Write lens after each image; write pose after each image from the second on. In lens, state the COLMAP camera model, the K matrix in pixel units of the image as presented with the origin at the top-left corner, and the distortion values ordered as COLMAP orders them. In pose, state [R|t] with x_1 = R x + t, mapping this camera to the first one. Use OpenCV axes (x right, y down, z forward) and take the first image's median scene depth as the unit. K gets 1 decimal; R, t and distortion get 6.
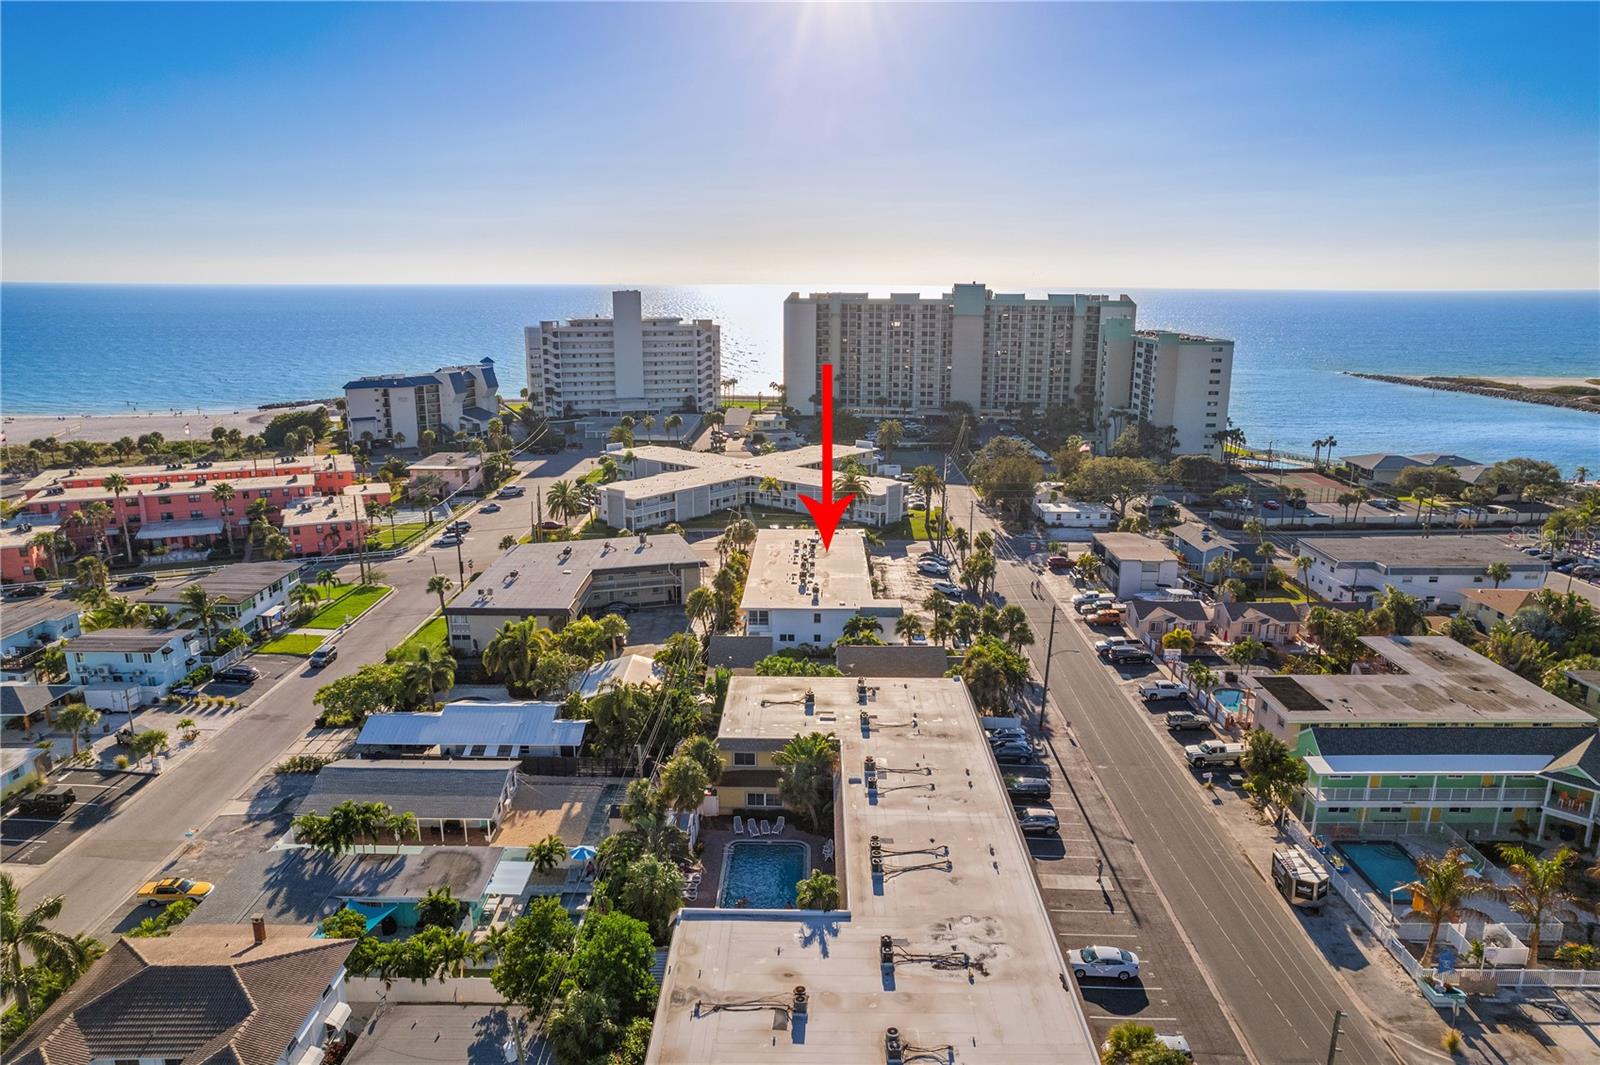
lens RADIAL K [[1032.3, 0, 800.0], [0, 1032.3, 532.5], [0, 0, 1]] dist [-0.054868, 0.036551]
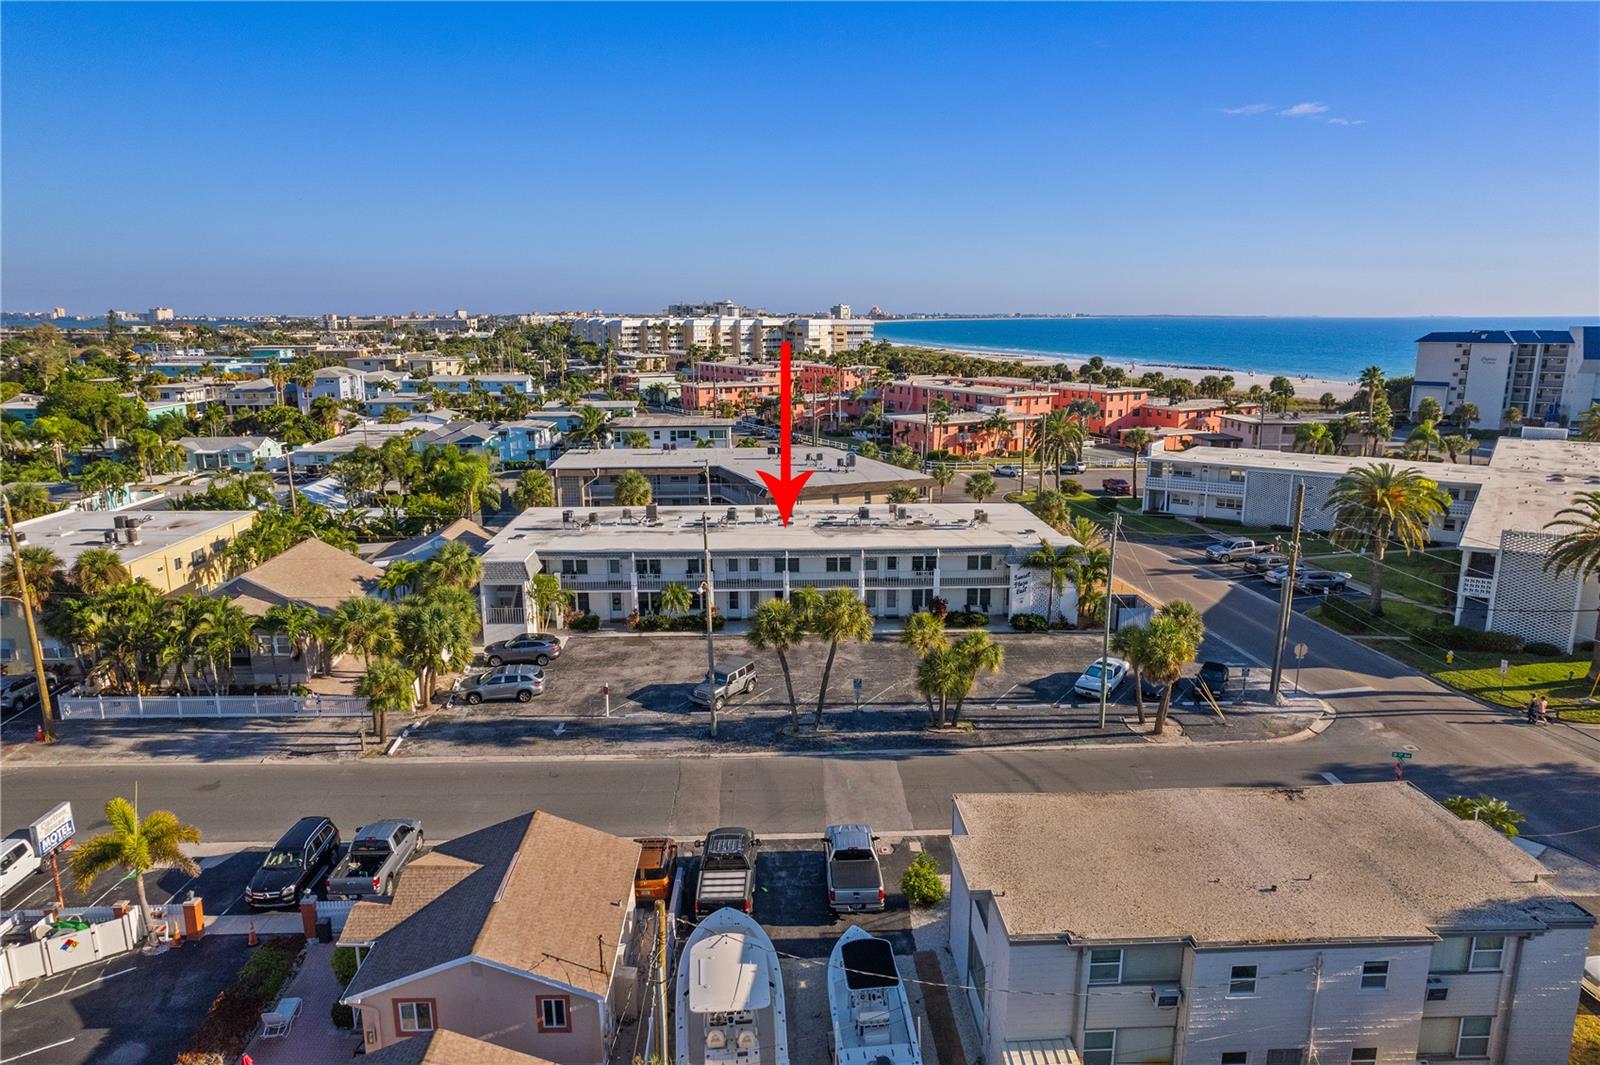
lens RADIAL K [[1027.0, 0, 794.5], [0, 1027.0, 541.7], [0, 0, 1]] dist [0.029227, -0.002167]
pose [[0.056315, 0.205417, -0.977053, 0.268655], [-0.206034, 0.959933, 0.189943, -0.038696], [0.976923, 0.190610, 0.096381, 0.396348]]
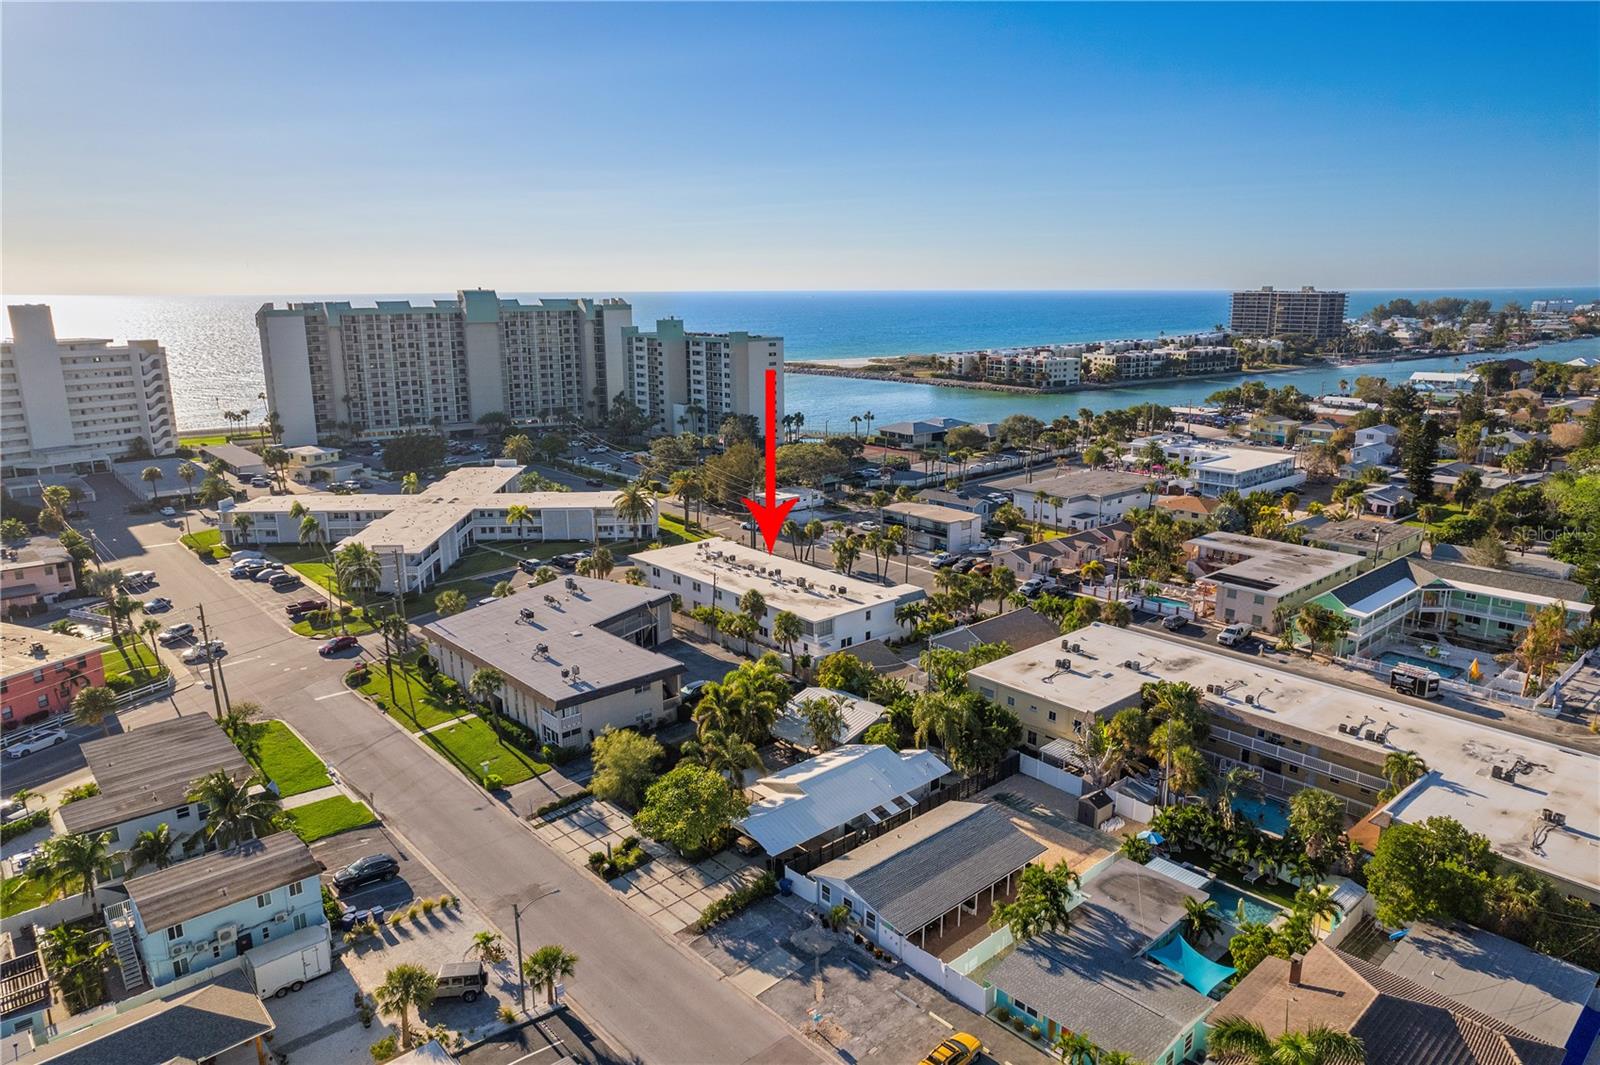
lens RADIAL K [[1032.3, 0, 800.0], [0, 1032.3, 532.5], [0, 0, 1]] dist [-0.054868, 0.036551]
pose [[0.741202, -0.158441, 0.652315, -0.261648], [0.161395, 0.985304, 0.055933, -0.025213], [-0.651591, 0.063822, 0.755881, 0.102238]]
